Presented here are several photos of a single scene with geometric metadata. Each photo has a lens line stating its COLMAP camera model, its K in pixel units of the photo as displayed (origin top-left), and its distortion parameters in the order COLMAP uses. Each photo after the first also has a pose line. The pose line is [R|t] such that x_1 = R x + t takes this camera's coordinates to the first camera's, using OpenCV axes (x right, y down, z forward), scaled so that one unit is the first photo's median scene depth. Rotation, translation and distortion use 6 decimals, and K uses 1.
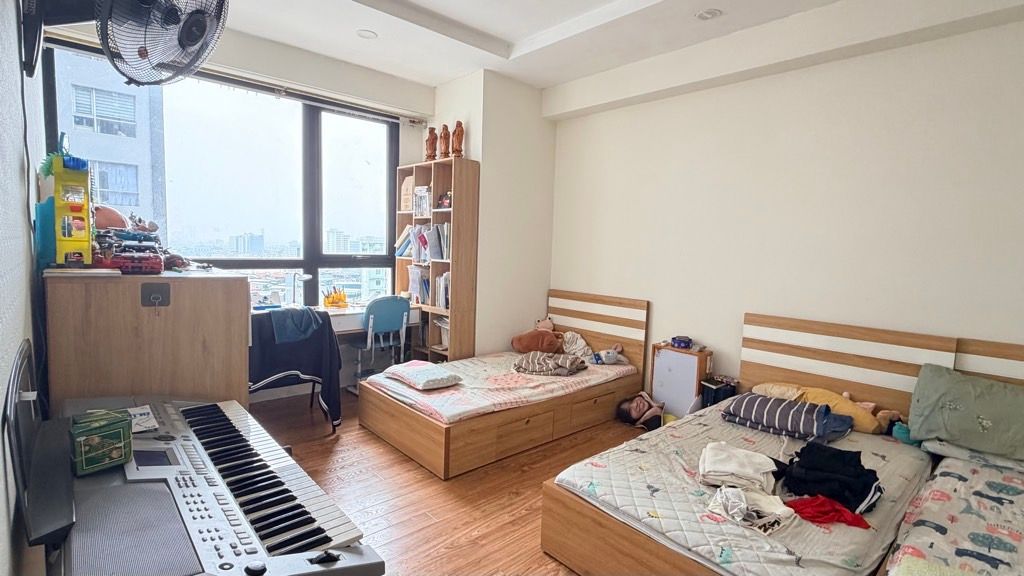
lens RADIAL K [[487.7, 0, 514.0], [0, 487.7, 288.0], [0, 0, 1]] dist [0.002915, 0.000970]
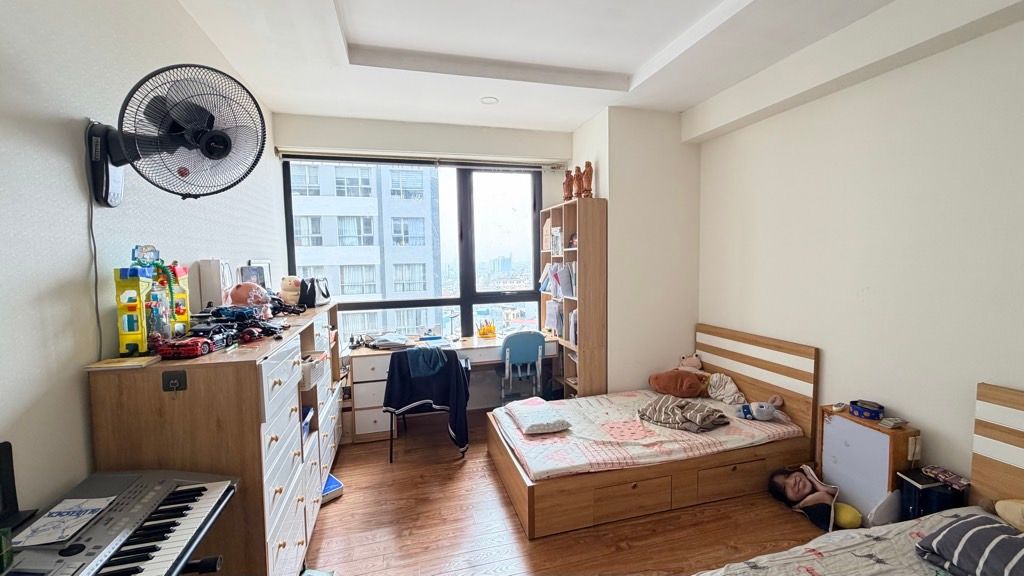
lens RADIAL K [[409.5, 0, 508.5], [0, 409.5, 286.3], [0, 0, 1]] dist [0.002180, 0.000623]
pose [[0.886988, -0.017260, -0.461471, 0.146078], [0.005944, 0.999645, -0.025965, -0.063205], [0.461755, 0.020287, 0.886775, 0.177165]]
